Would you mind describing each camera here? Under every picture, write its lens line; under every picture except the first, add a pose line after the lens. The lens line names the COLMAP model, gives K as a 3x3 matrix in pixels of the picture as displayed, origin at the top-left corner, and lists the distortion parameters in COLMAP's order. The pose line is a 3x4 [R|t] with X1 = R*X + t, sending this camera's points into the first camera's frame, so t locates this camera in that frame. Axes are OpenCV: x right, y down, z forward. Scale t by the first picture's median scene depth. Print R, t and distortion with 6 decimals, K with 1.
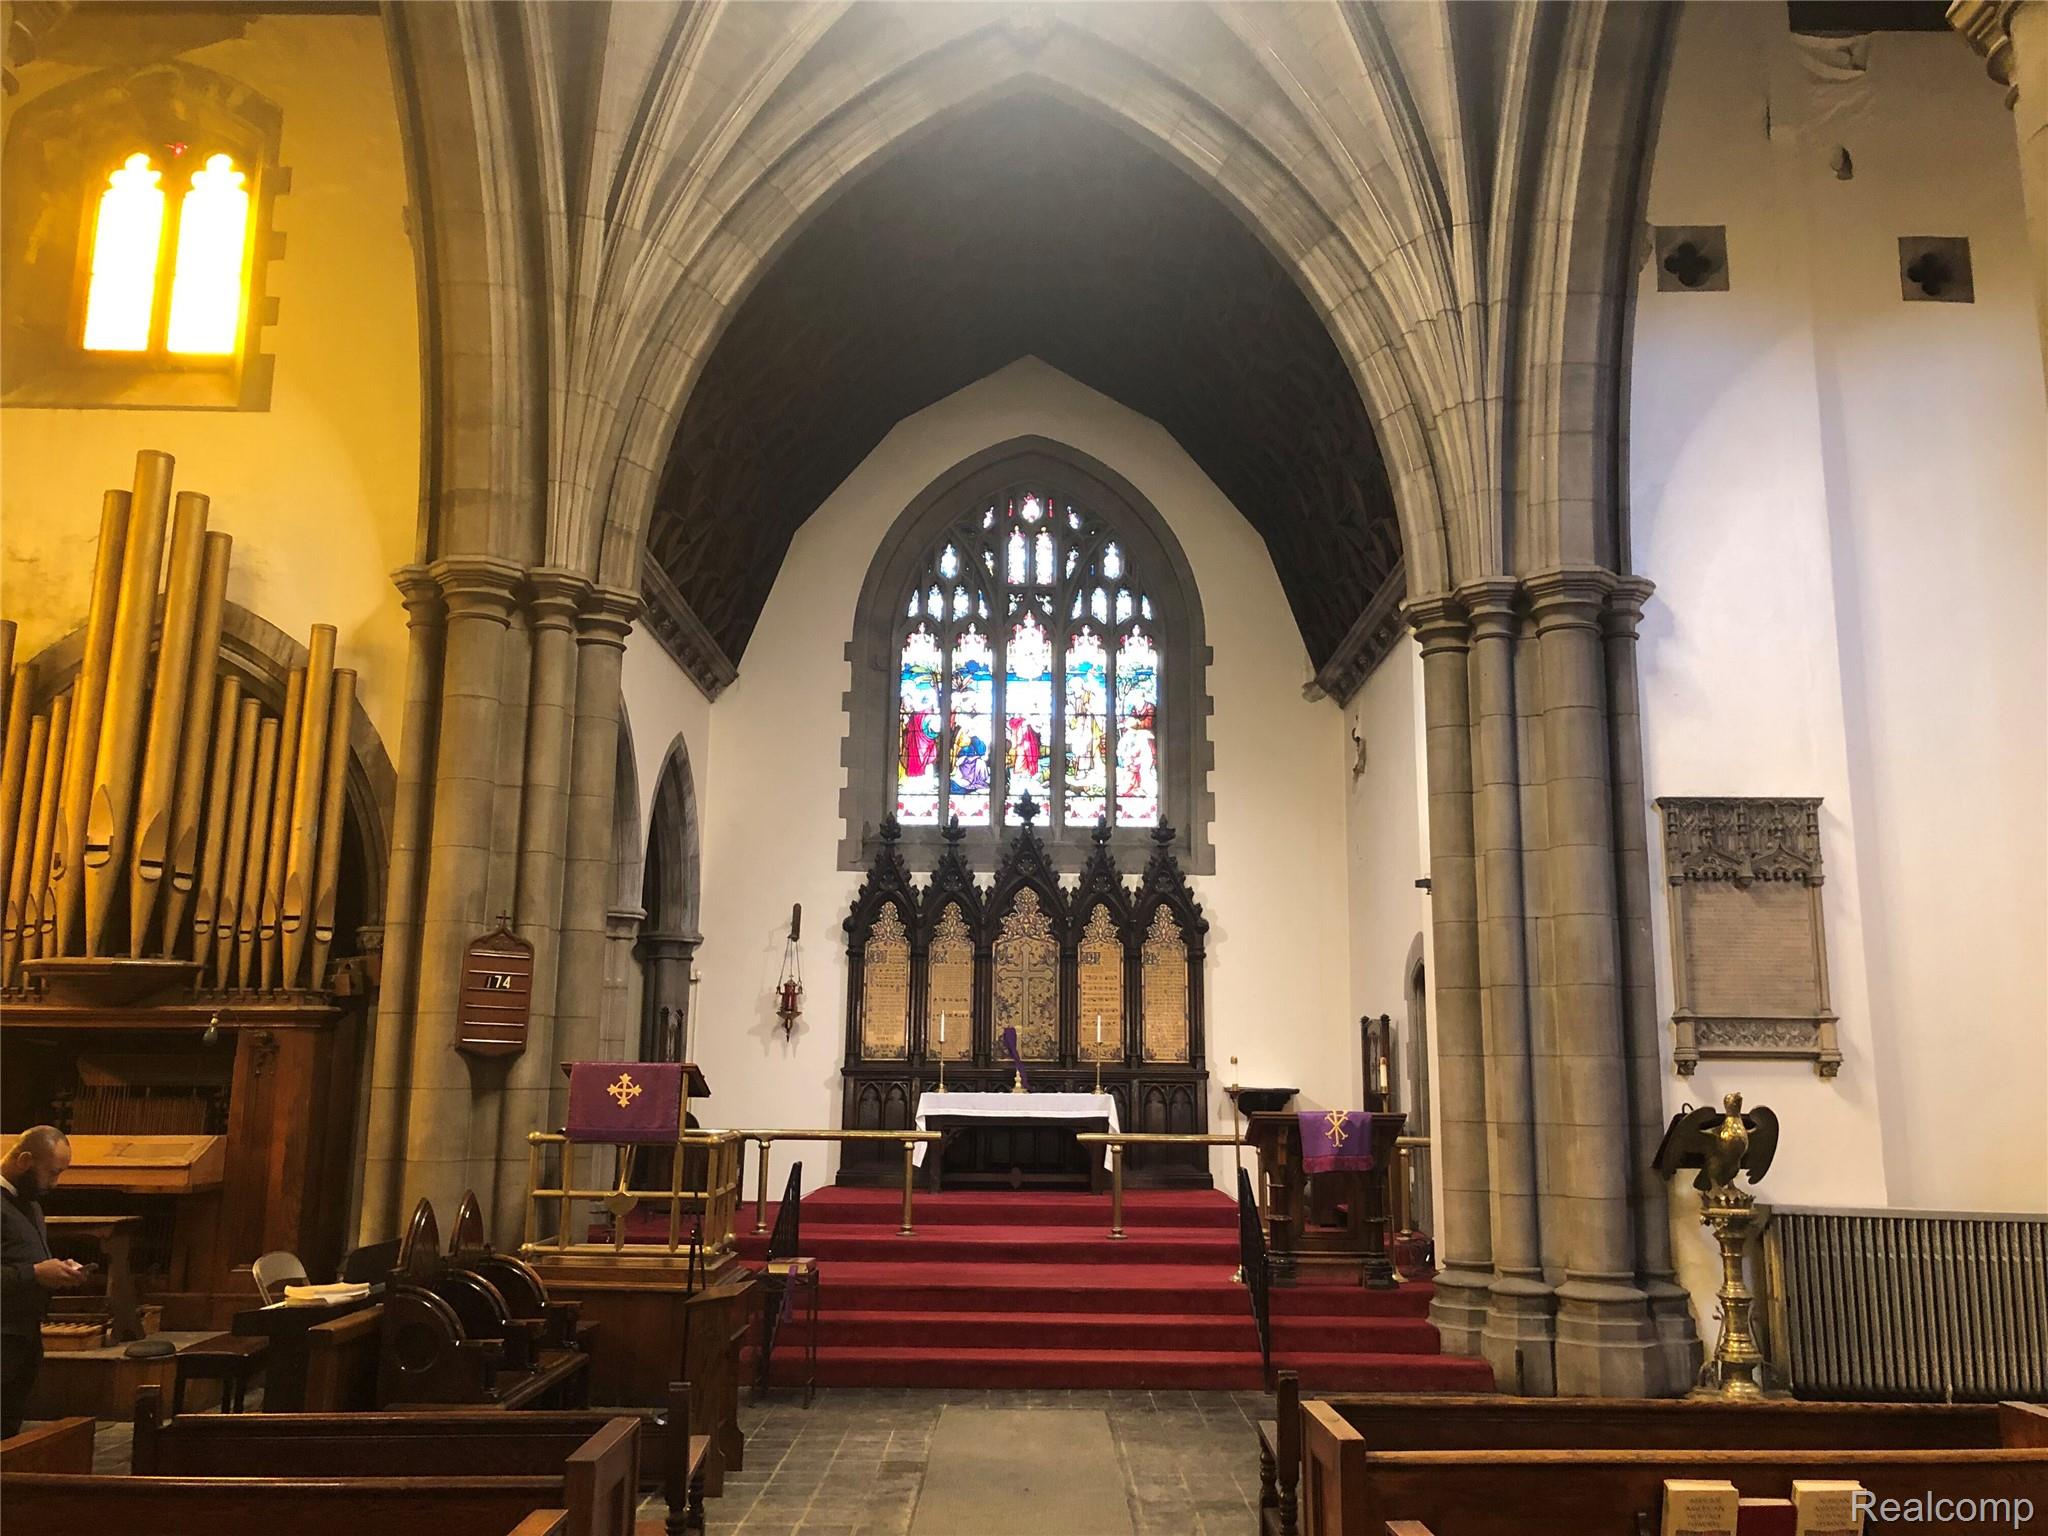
lens RADIAL K [[1671.2, 0, 1053.0], [0, 1671.2, 768.0], [0, 0, 1]] dist [0.023720, -0.027508]
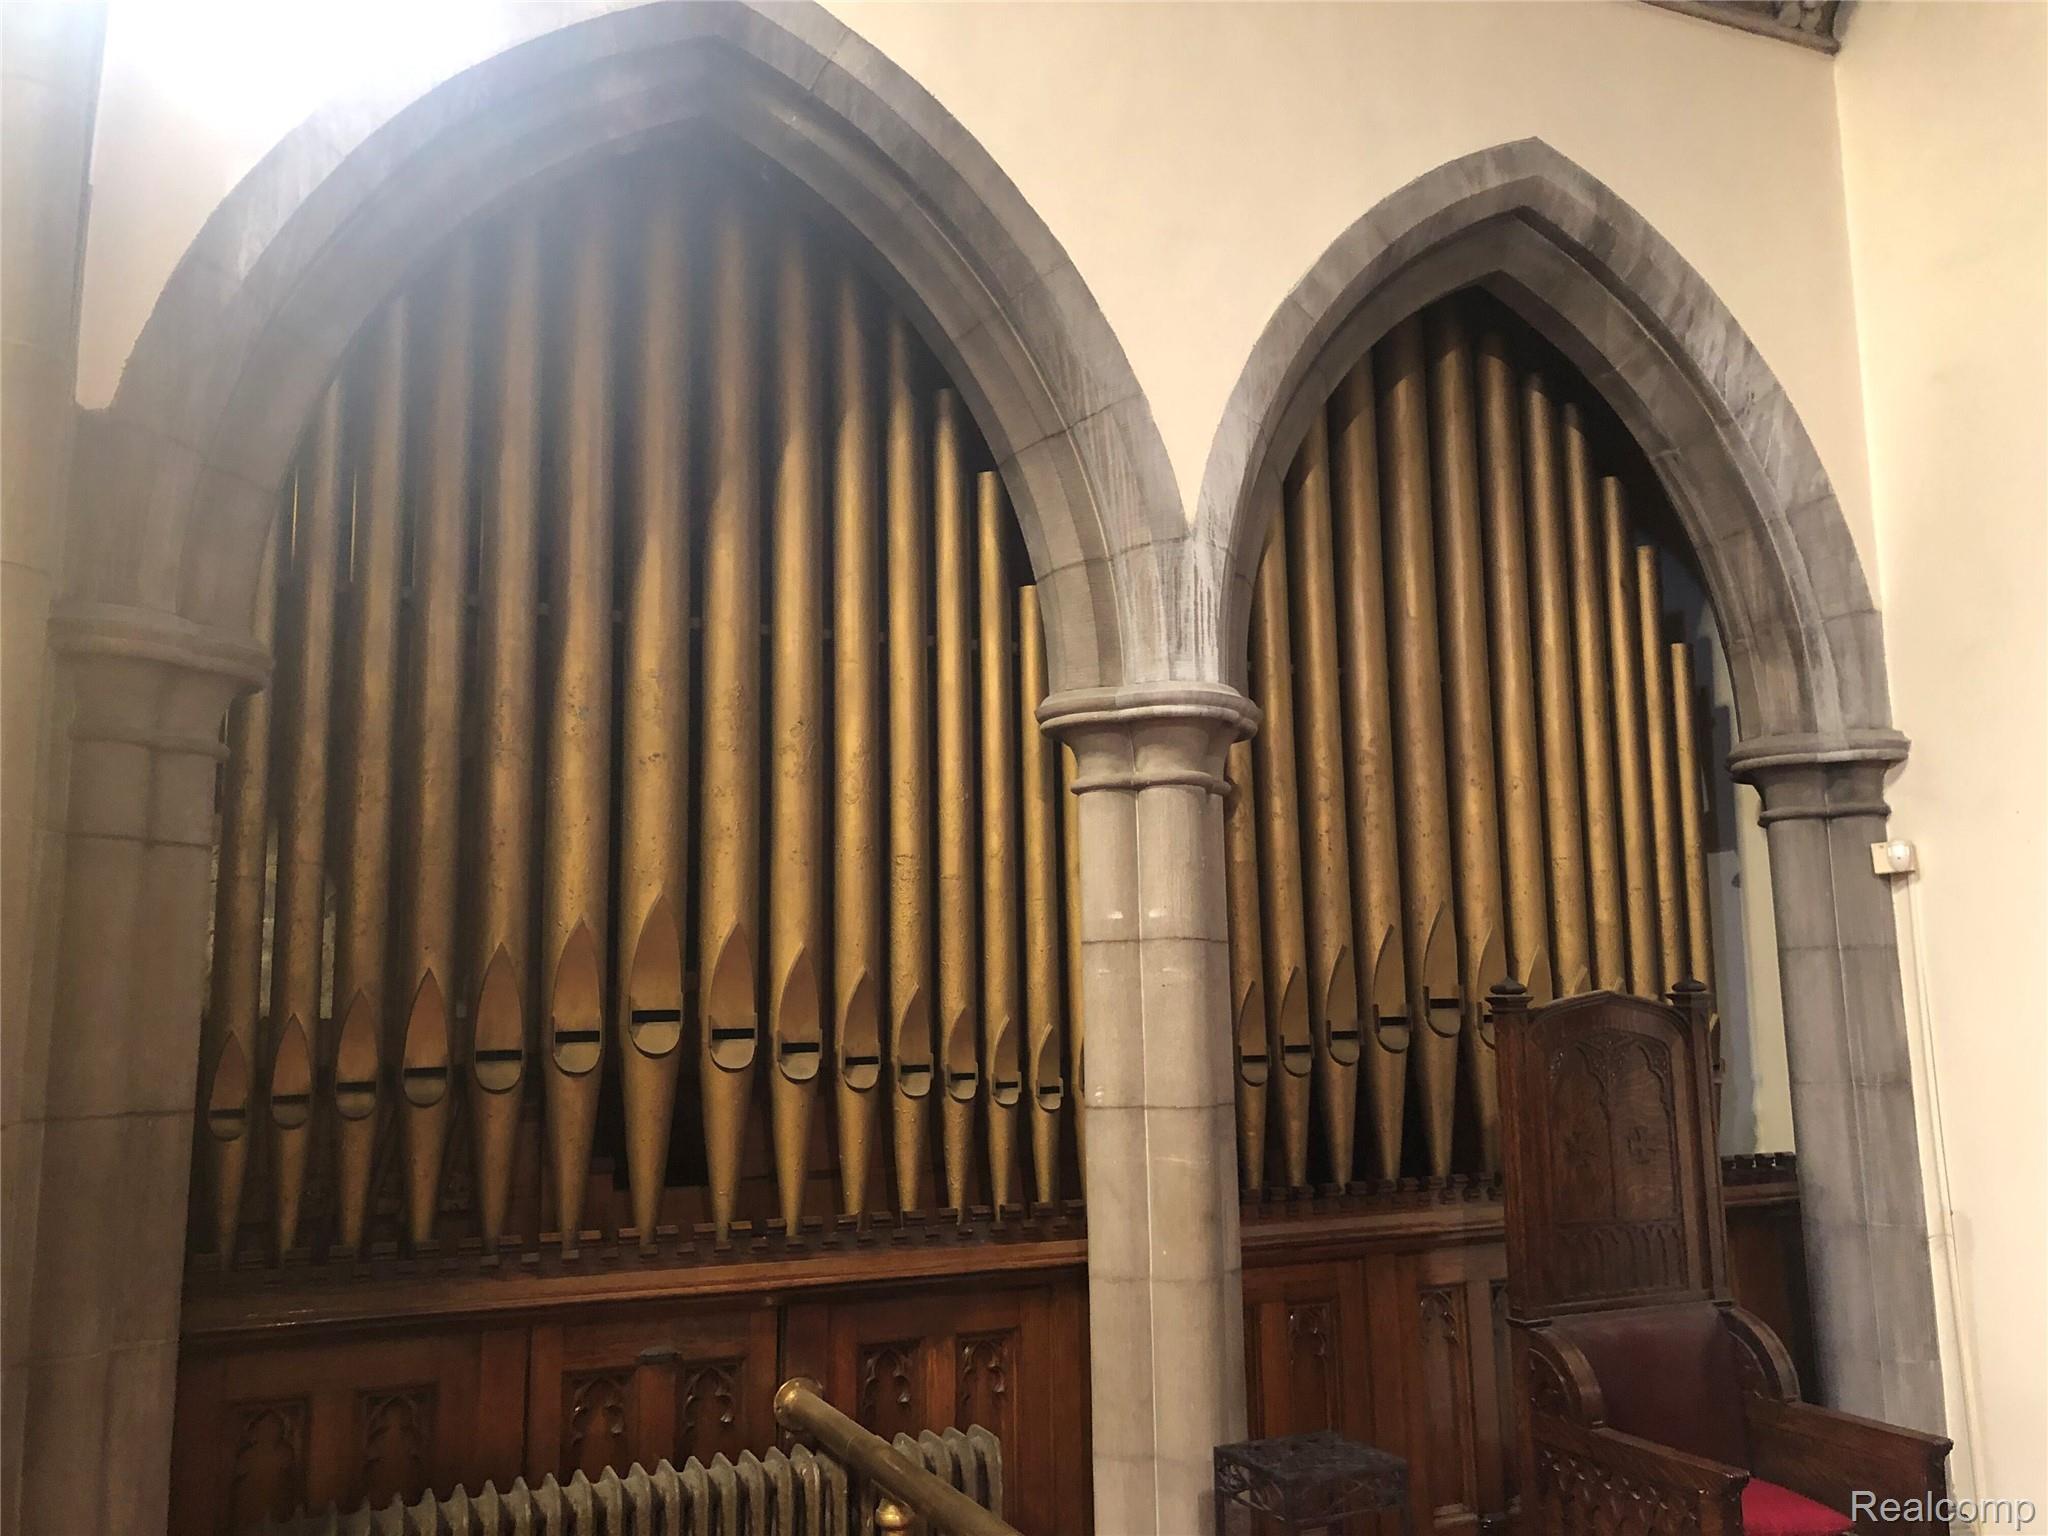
lens RADIAL K [[1671.2, 0, 1024.8], [0, 1671.2, 759.2], [0, 0, 1]] dist [0.023720, -0.027508]
pose [[0.373563, -0.167623, -0.912334, 0.019261], [0.191331, 0.976312, -0.101035, 0.104049], [0.907658, -0.136814, 0.396786, 0.713998]]
